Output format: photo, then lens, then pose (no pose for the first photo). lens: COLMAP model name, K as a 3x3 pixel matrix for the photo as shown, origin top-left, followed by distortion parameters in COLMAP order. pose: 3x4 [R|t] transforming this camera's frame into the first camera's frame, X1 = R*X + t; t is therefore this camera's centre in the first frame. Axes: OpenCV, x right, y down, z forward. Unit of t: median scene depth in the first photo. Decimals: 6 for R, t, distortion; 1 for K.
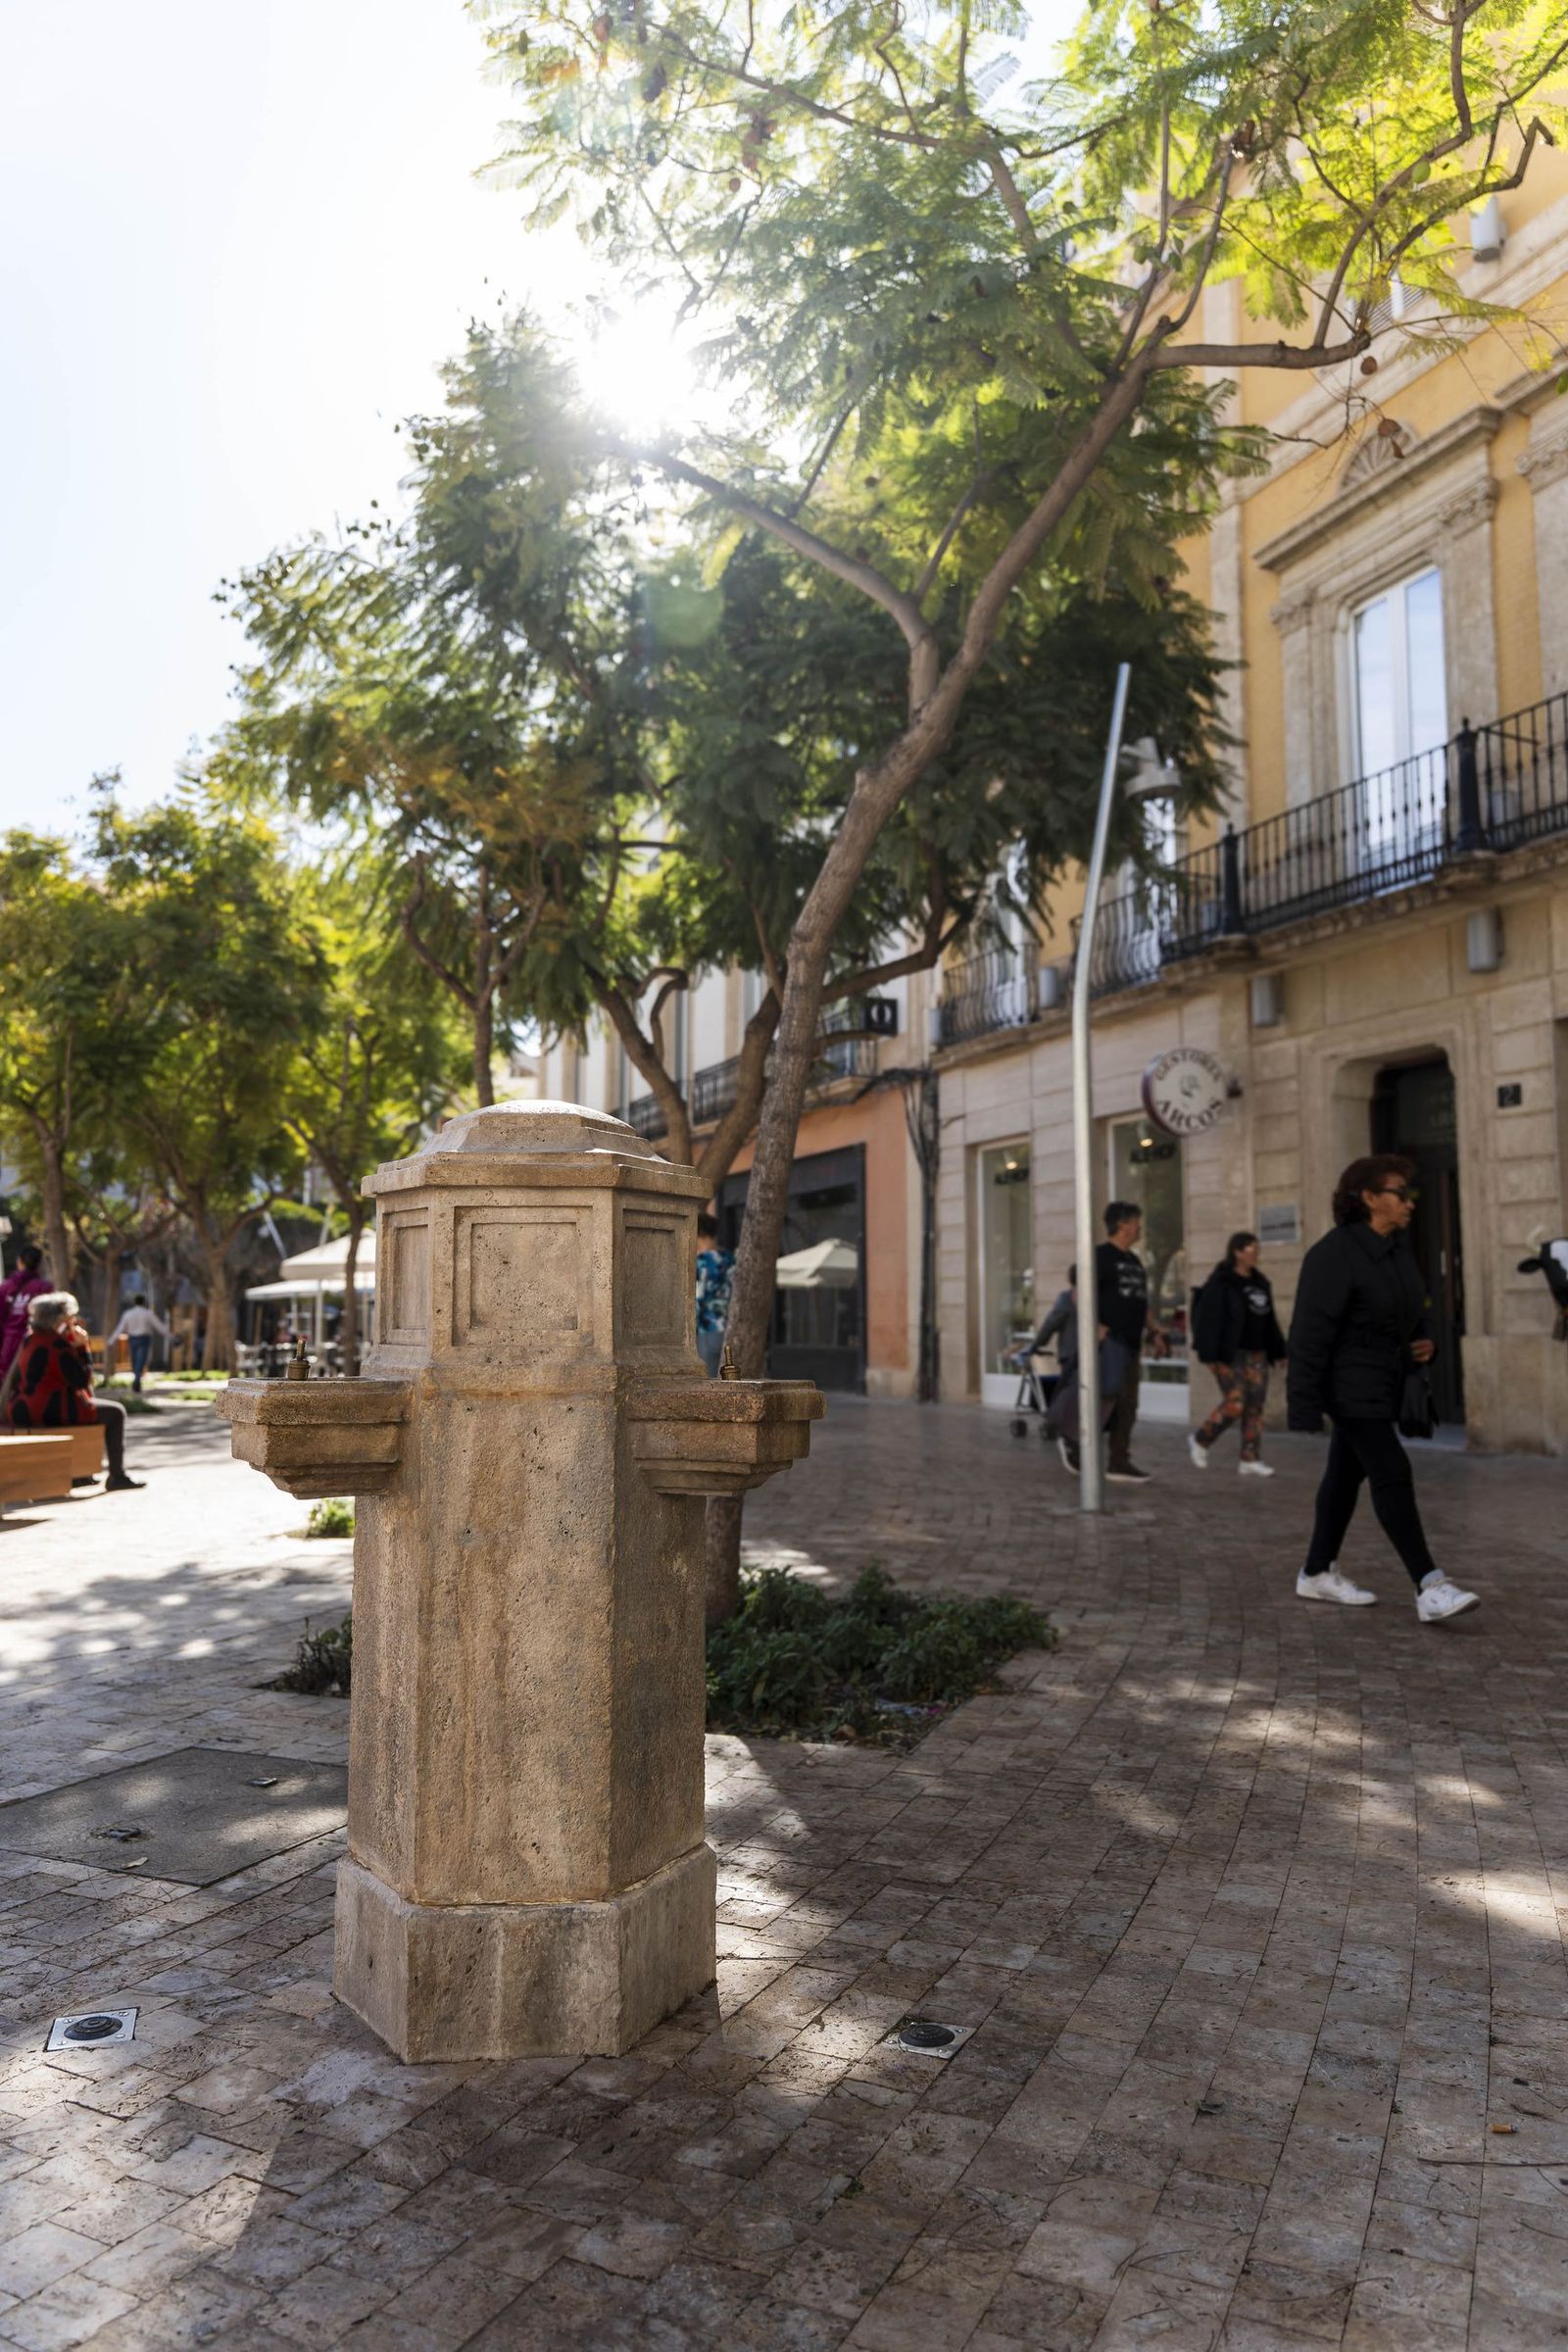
lens RADIAL K [[1566.0, 0, 780.6], [0, 1566.0, 1177.2], [0, 0, 1]] dist [-0.008054, -0.008513]
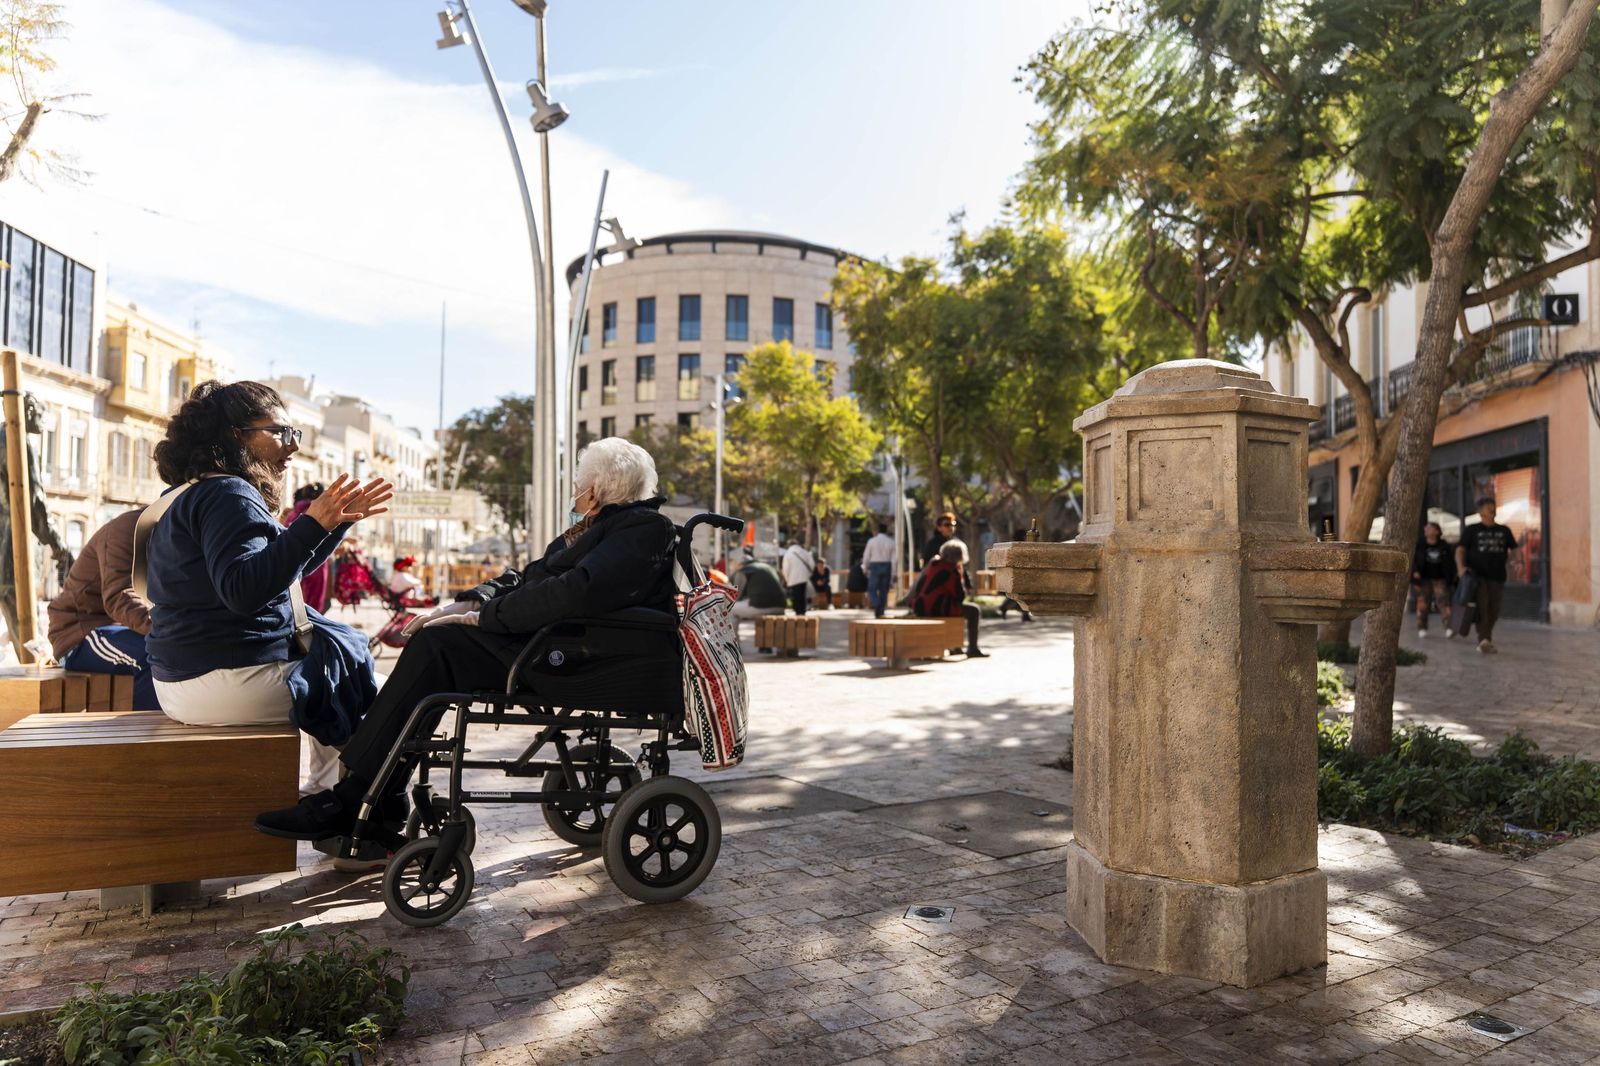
lens RADIAL K [[1065.3, 0, 798.8], [0, 1065.3, 533.2], [0, 0, 1]] dist [-0.008054, -0.008513]
pose [[0.842224, -0.008357, -0.539063, 0.073656], [0.041075, 0.997968, 0.048704, 0.048754], [0.537561, -0.063162, 0.840856, -0.053350]]
